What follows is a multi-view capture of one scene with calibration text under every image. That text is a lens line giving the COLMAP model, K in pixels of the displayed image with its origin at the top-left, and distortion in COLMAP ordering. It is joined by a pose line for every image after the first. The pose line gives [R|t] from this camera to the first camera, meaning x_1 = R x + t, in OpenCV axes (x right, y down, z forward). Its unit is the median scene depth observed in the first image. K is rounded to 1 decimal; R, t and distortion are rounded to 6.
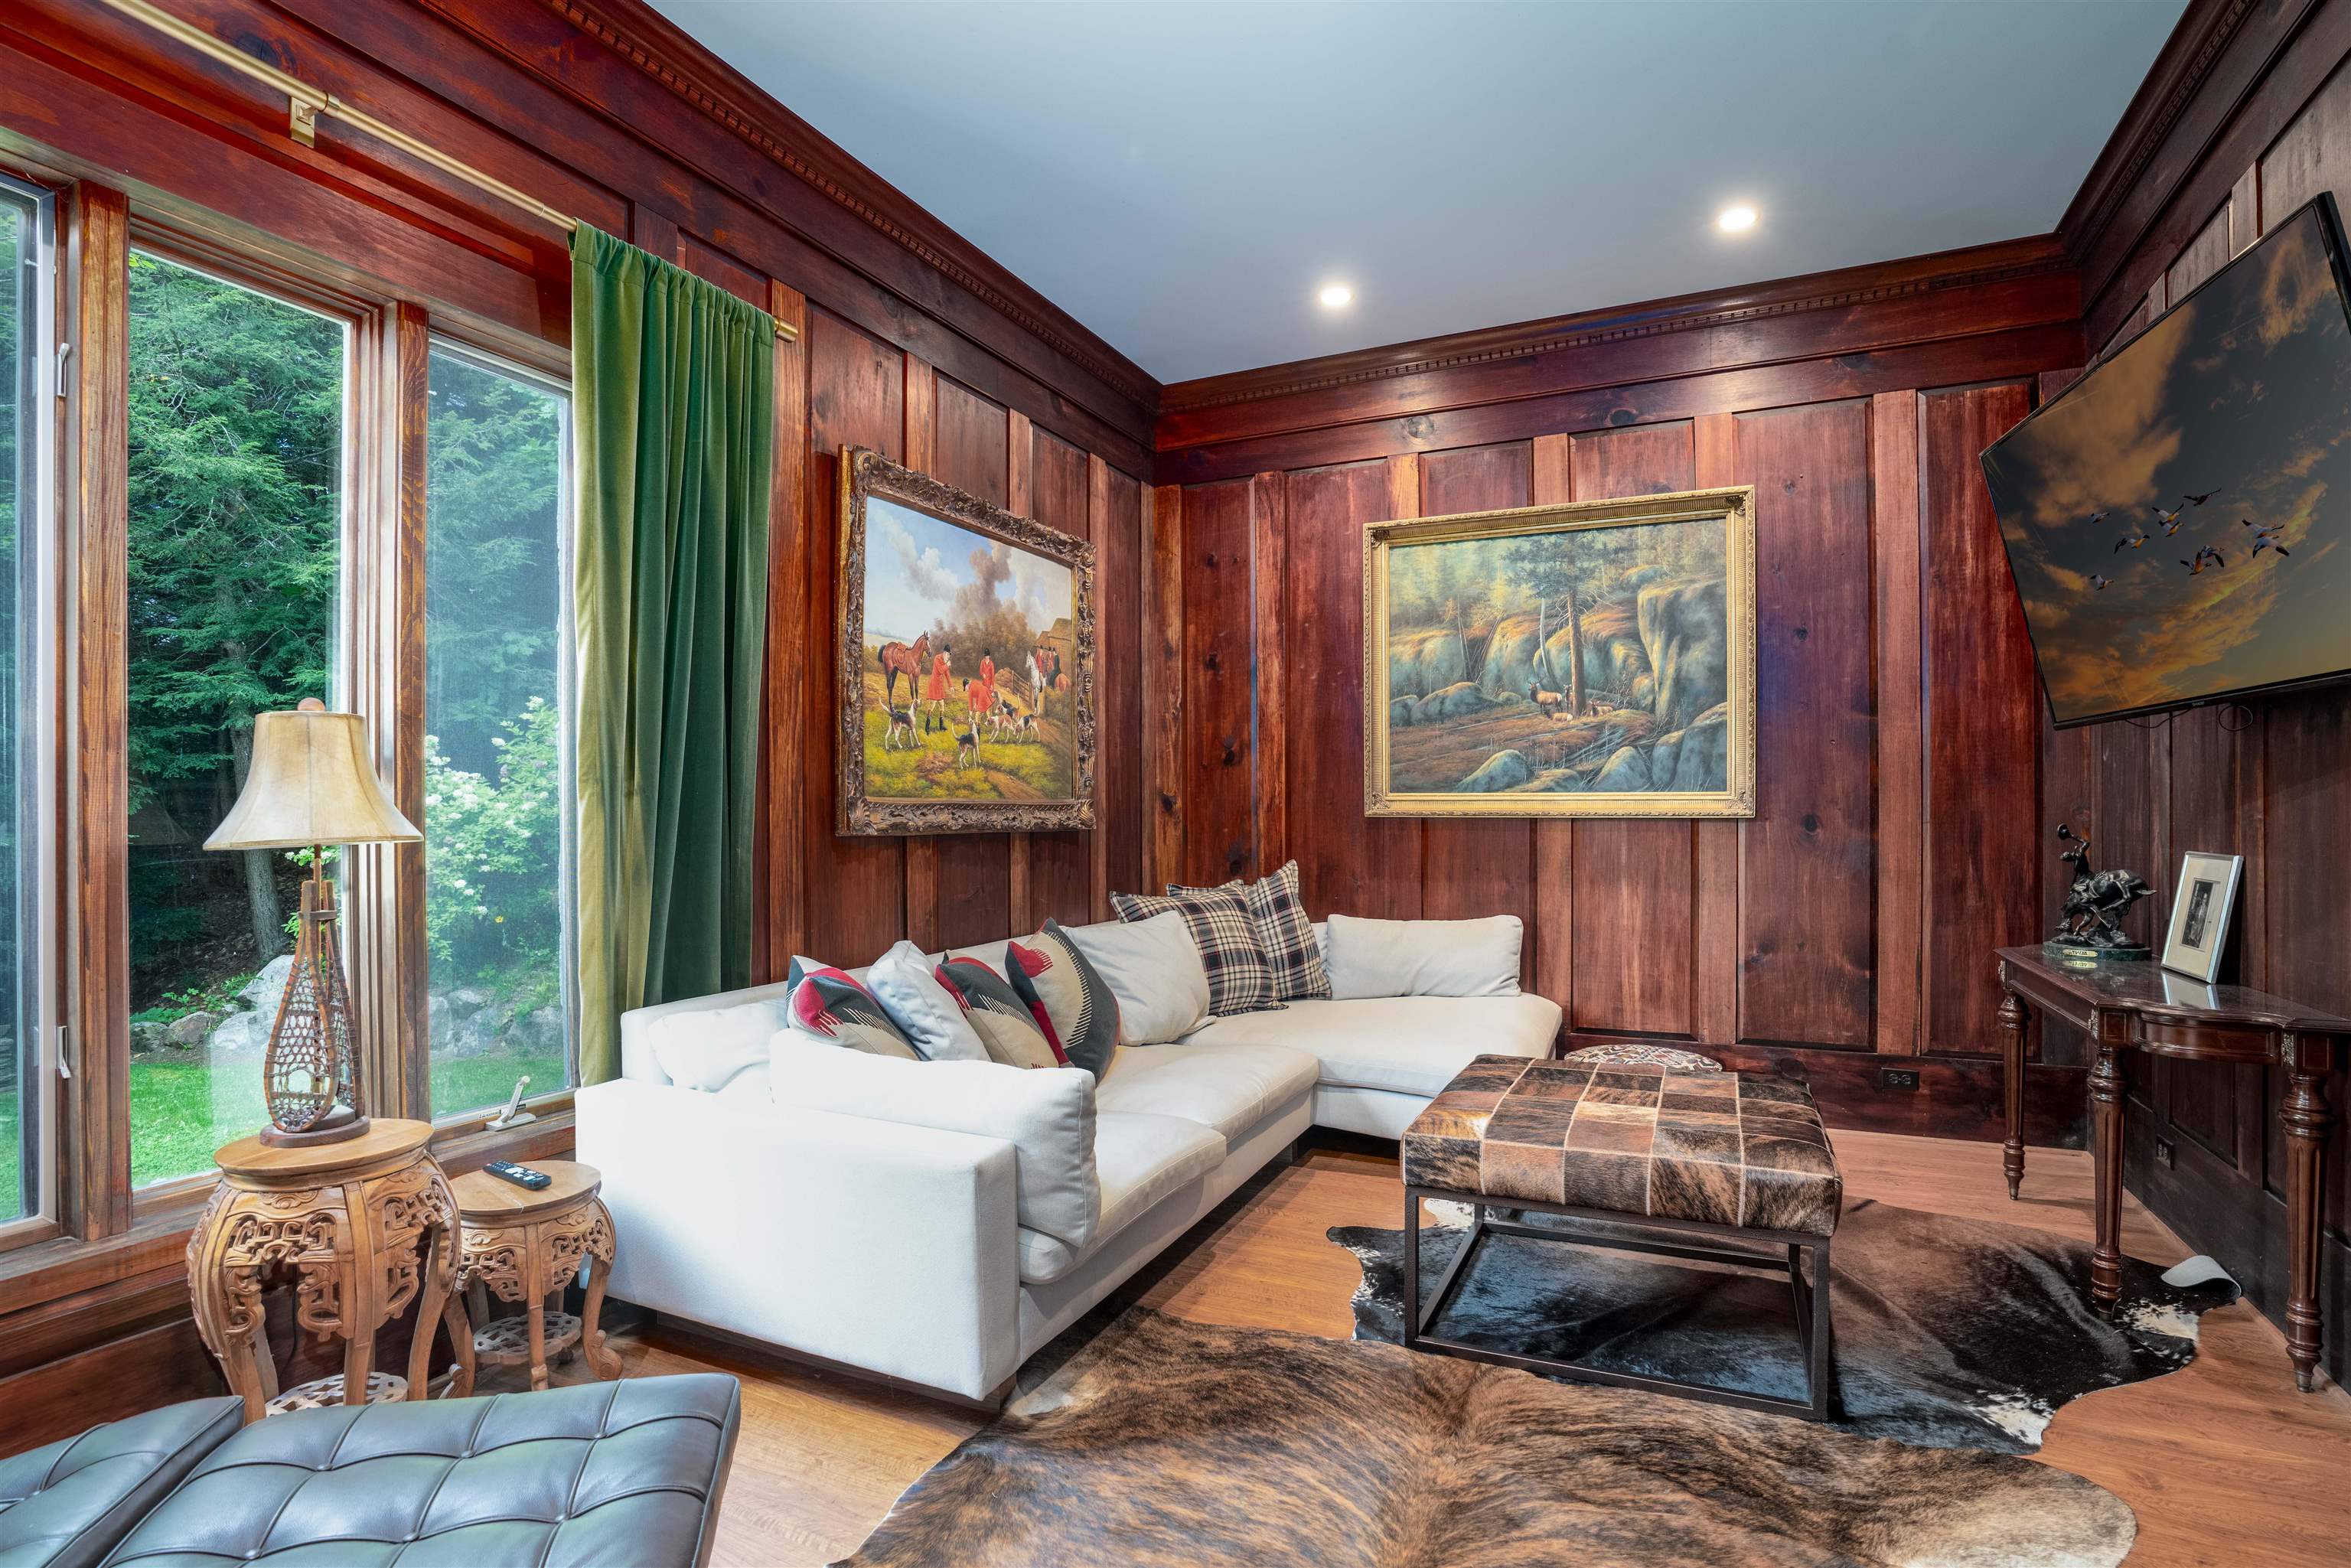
lens RADIAL K [[1152.4, 0, 1200.0], [0, 1152.4, 807.1], [0, 0, 1]] dist [-0.061787, 0.026234]
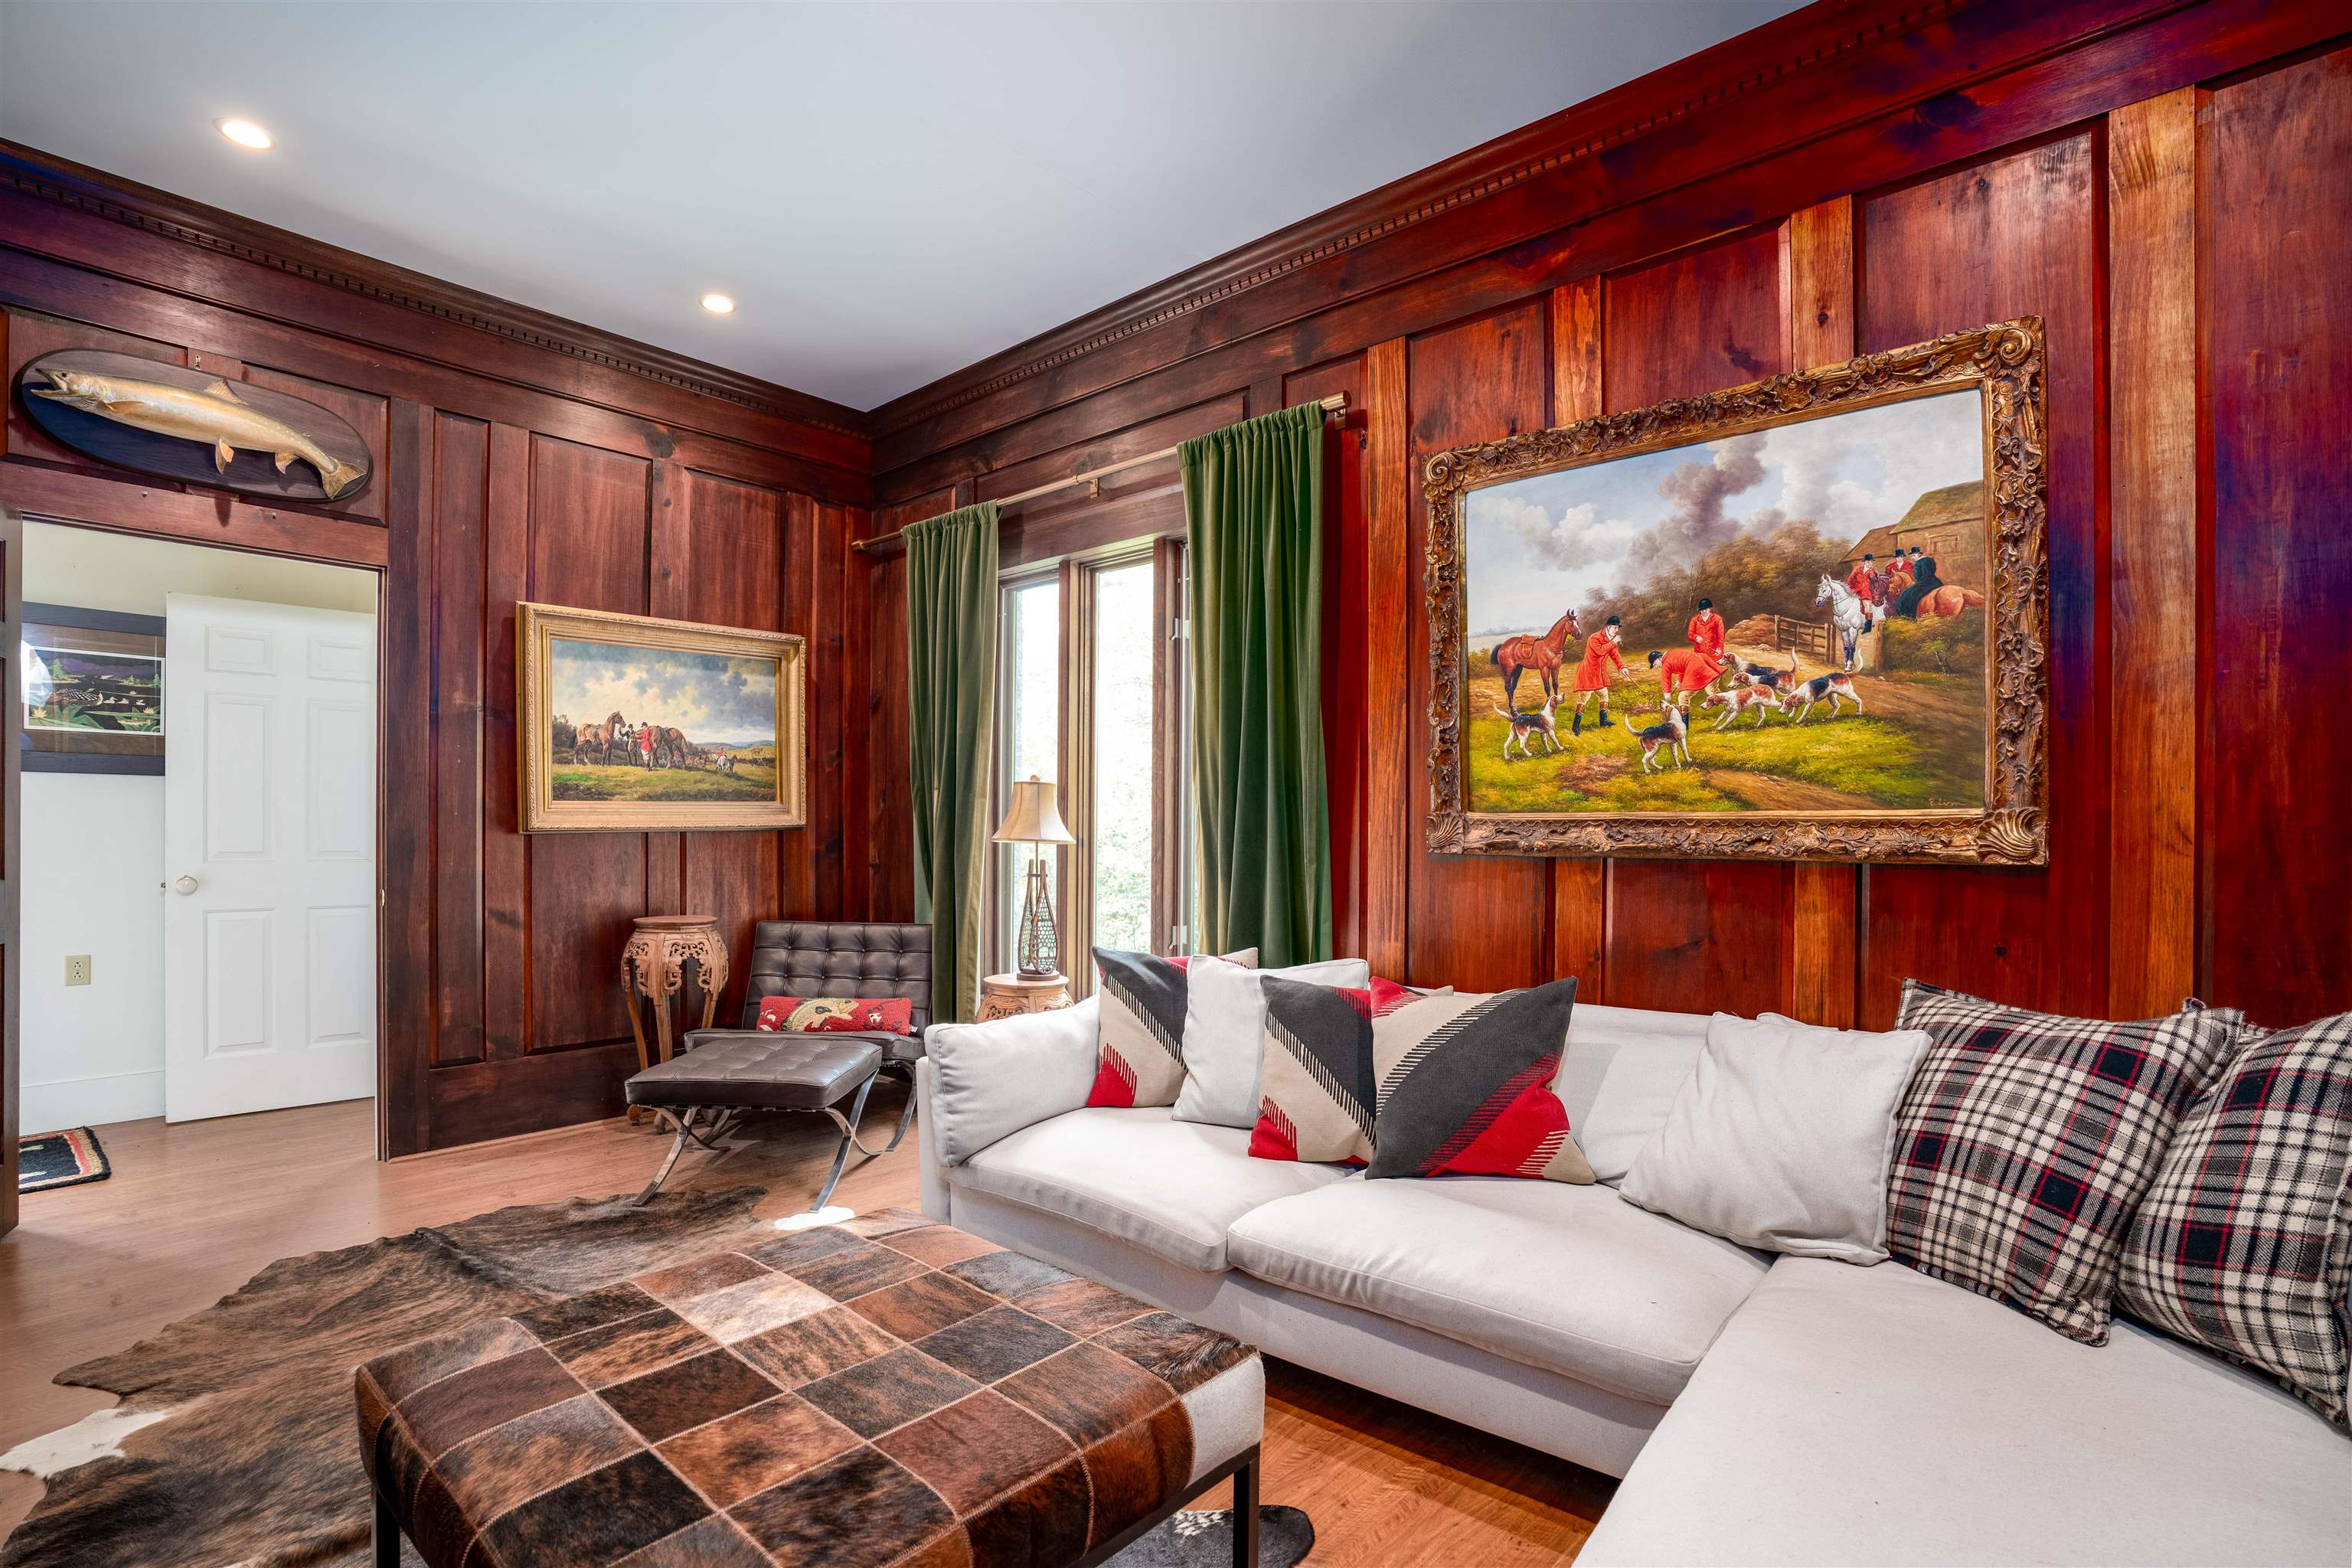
lens RADIAL K [[1152.9, 0, 1200.5], [0, 1152.9, 807.1], [0, 0, 1]] dist [-0.061787, 0.026234]
pose [[-0.291254, -0.019231, -0.956452, 0.600562], [-0.001549, 0.999806, -0.019631, 0.004397], [0.956644, -0.004236, -0.291228, 0.953125]]
